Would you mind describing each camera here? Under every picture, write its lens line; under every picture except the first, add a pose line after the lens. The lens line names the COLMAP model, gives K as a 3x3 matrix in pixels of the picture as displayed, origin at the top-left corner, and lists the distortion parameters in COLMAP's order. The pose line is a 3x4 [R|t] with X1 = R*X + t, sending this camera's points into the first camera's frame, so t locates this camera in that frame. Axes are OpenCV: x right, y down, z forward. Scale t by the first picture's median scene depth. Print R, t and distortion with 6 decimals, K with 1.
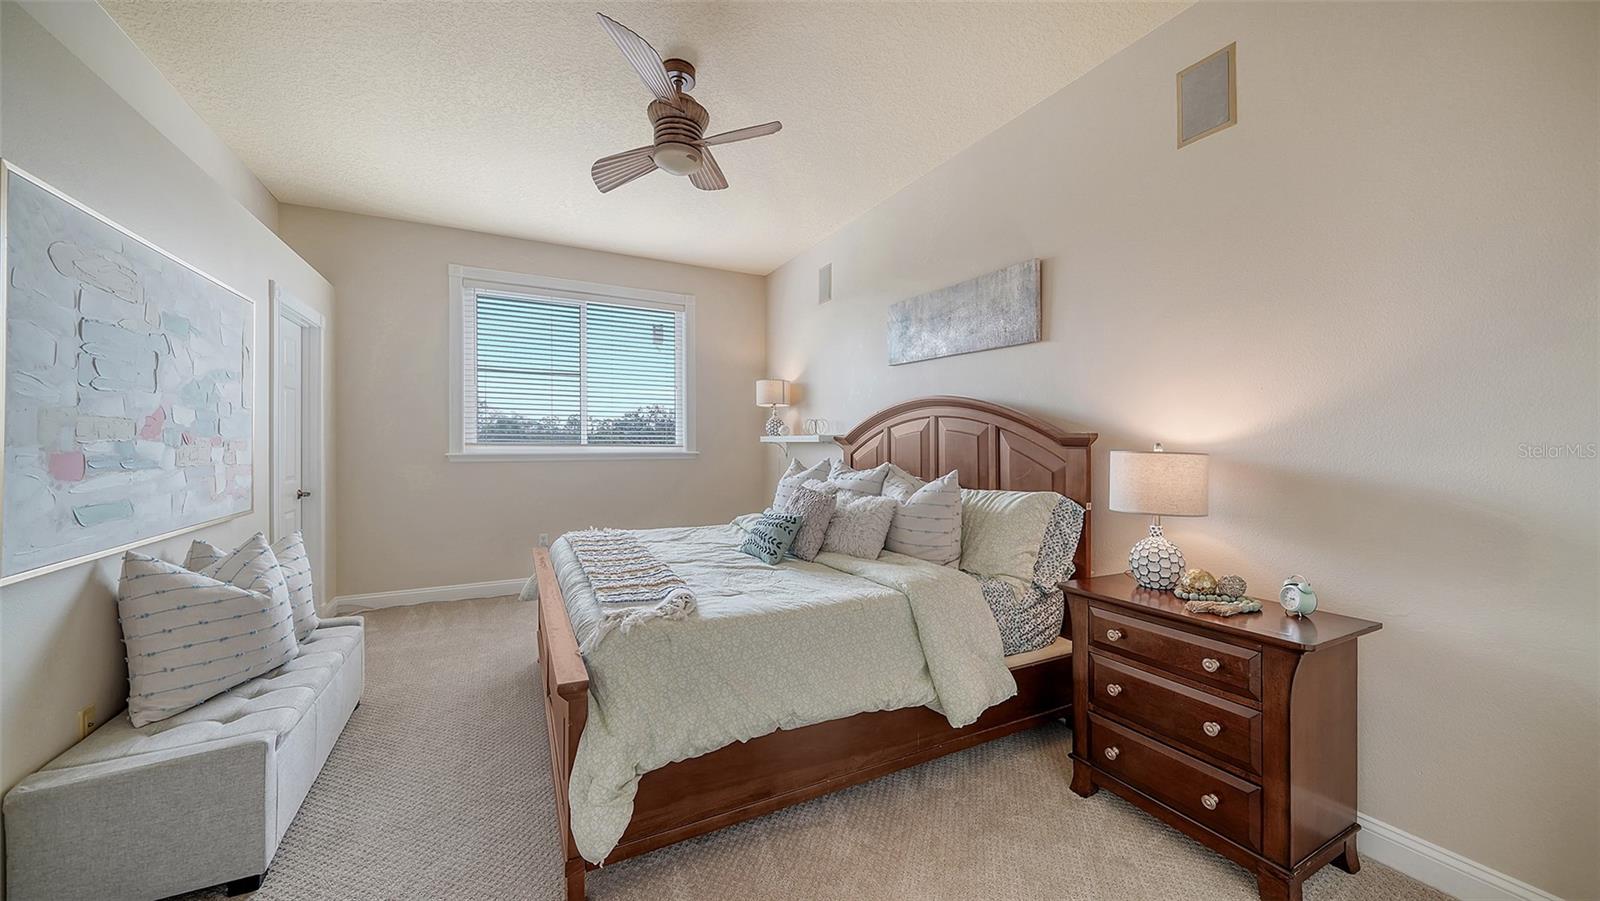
lens RADIAL K [[564.2, 0, 800.0], [0, 564.2, 450.5], [0, 0, 1]] dist [0.000267, 0.000073]
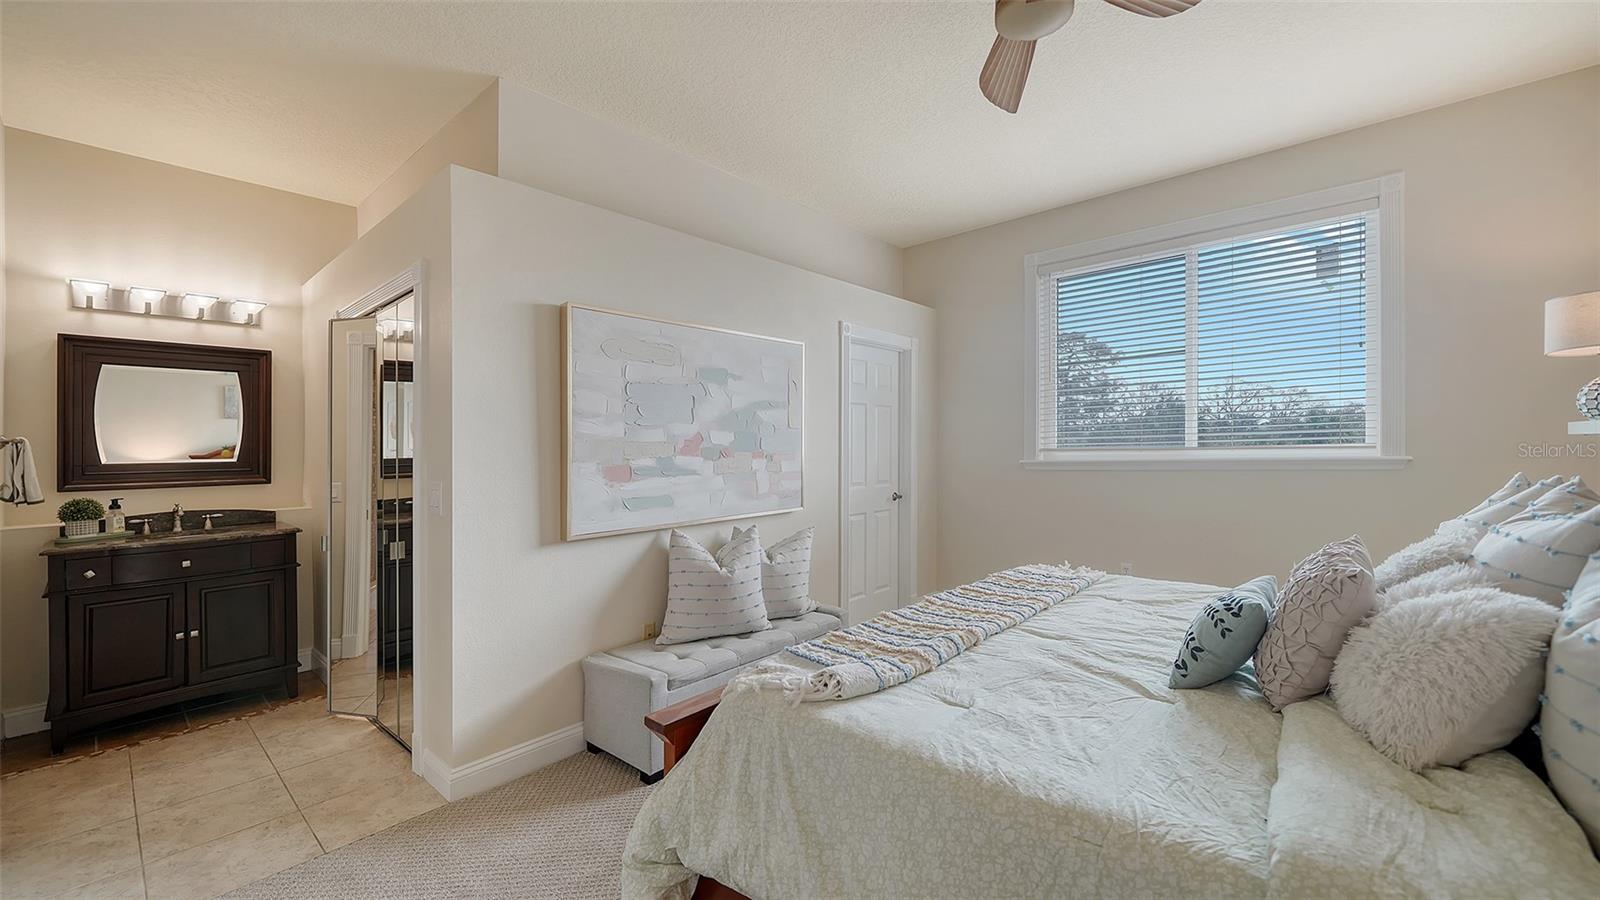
lens RADIAL K [[624.4, 0, 770.5], [0, 624.4, 461.0], [0, 0, 1]] dist [-0.001679, -0.000117]
pose [[0.359362, 0.000939, -0.933198, 0.368390], [0.011769, 0.999915, 0.005538, -0.009056], [0.933124, -0.012972, 0.359321, 0.490914]]
